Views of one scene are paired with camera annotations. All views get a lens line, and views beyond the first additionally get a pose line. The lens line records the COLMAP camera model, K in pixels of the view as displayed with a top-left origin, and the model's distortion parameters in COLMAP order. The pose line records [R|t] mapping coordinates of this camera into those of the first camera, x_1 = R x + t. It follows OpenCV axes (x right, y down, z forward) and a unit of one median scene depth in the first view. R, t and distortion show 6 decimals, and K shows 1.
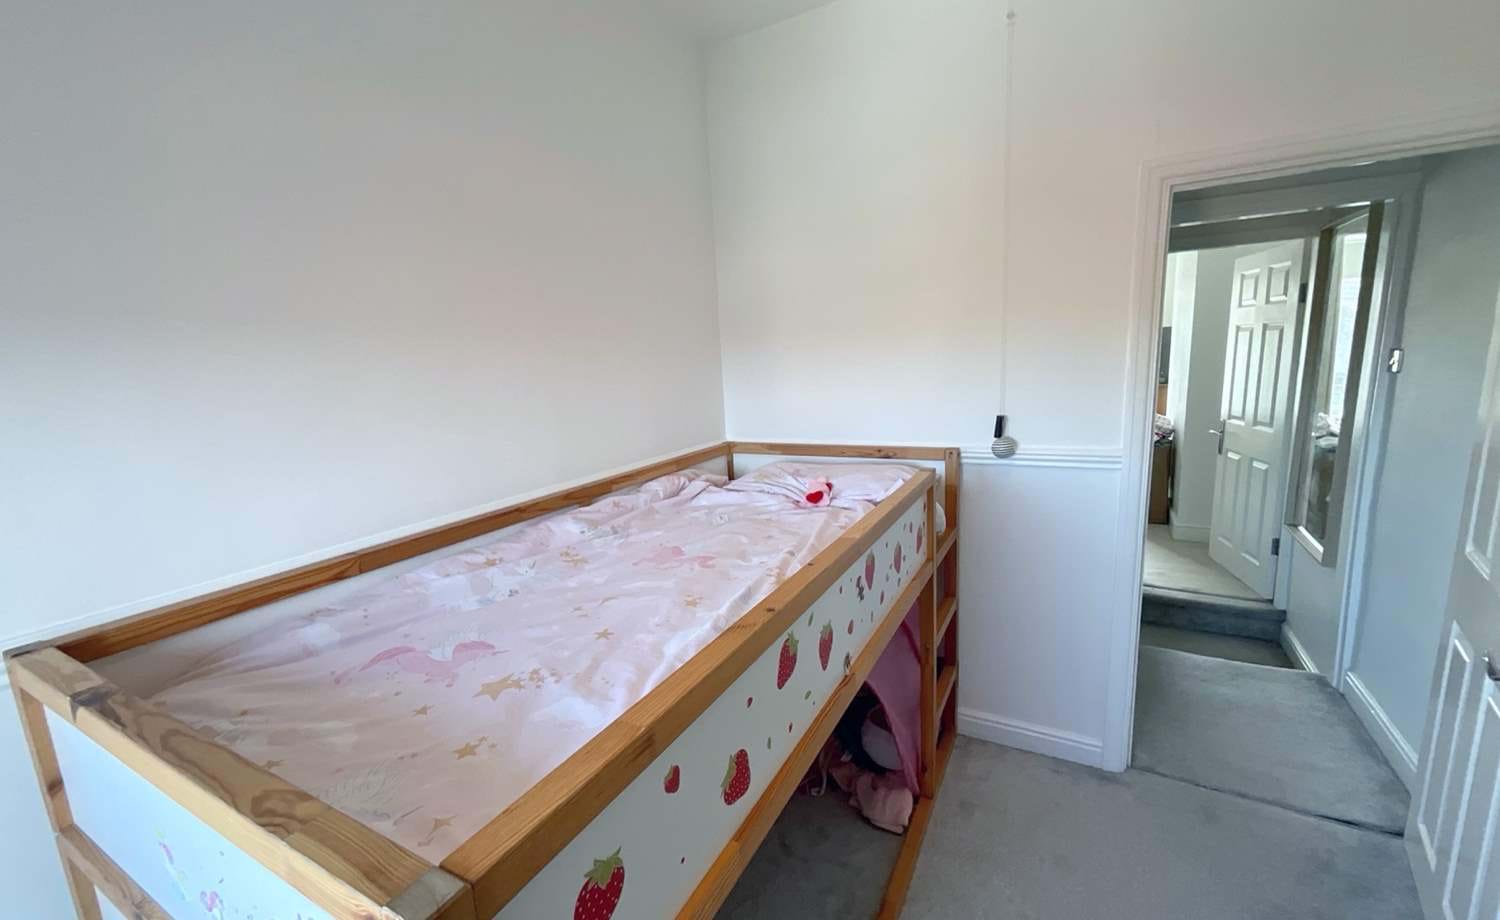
lens RADIAL K [[609.6, 0, 751.3], [0, 609.6, 462.0], [0, 0, 1]] dist [-0.000711, 0.000187]
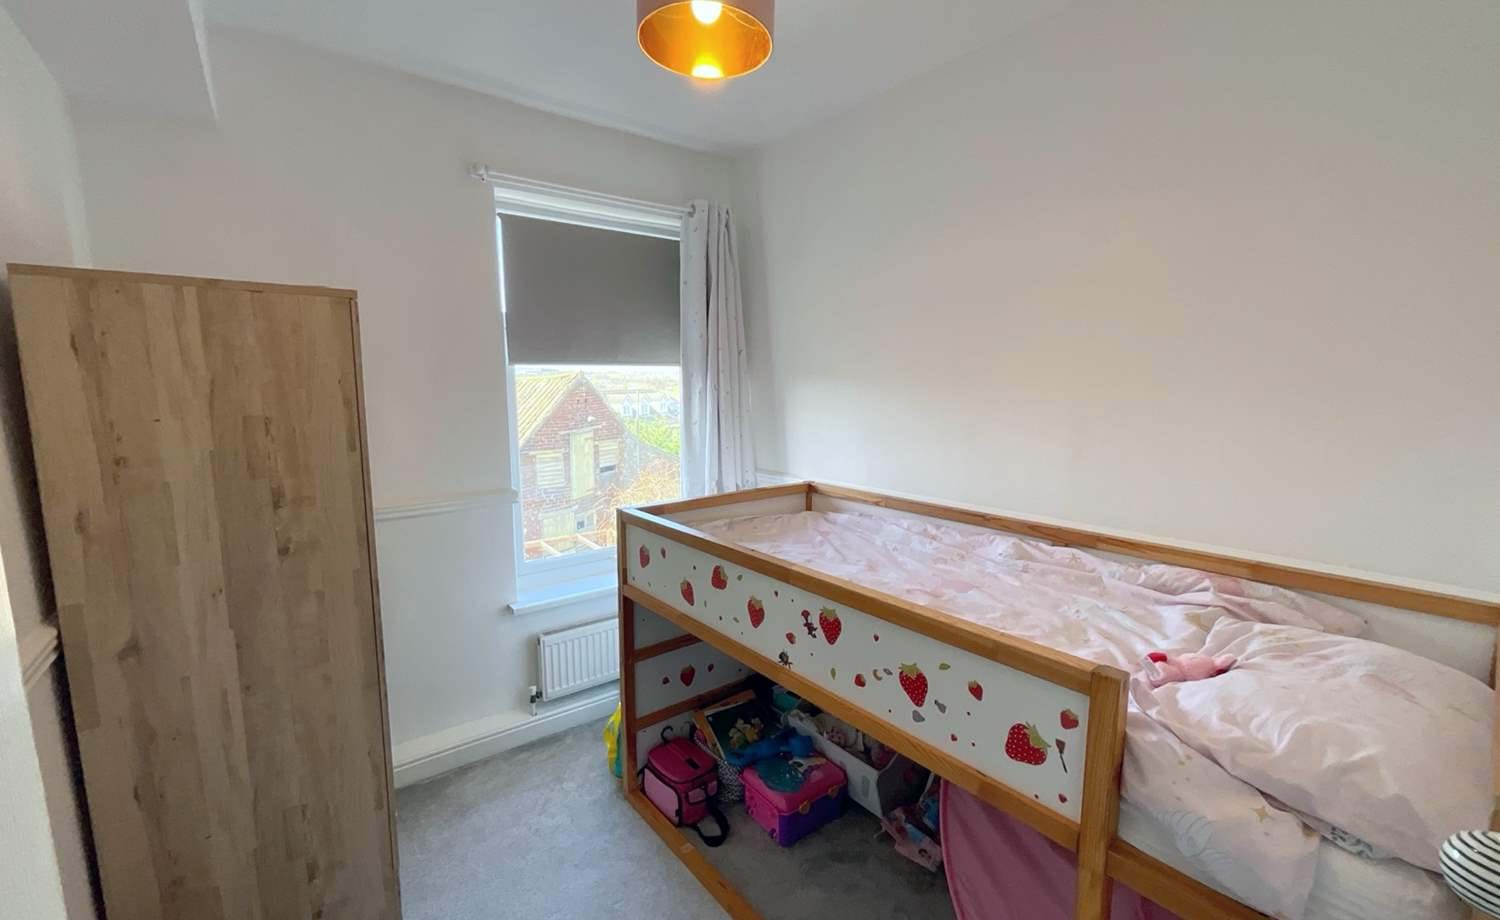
lens RADIAL K [[609.6, 0, 751.3], [0, 609.6, 462.0], [0, 0, 1]] dist [-0.000711, 0.000187]
pose [[-0.392439, 0.168002, -0.904305, 1.099275], [-0.136903, 0.961556, 0.238050, -0.314059], [0.909533, 0.217222, -0.354352, 1.124516]]
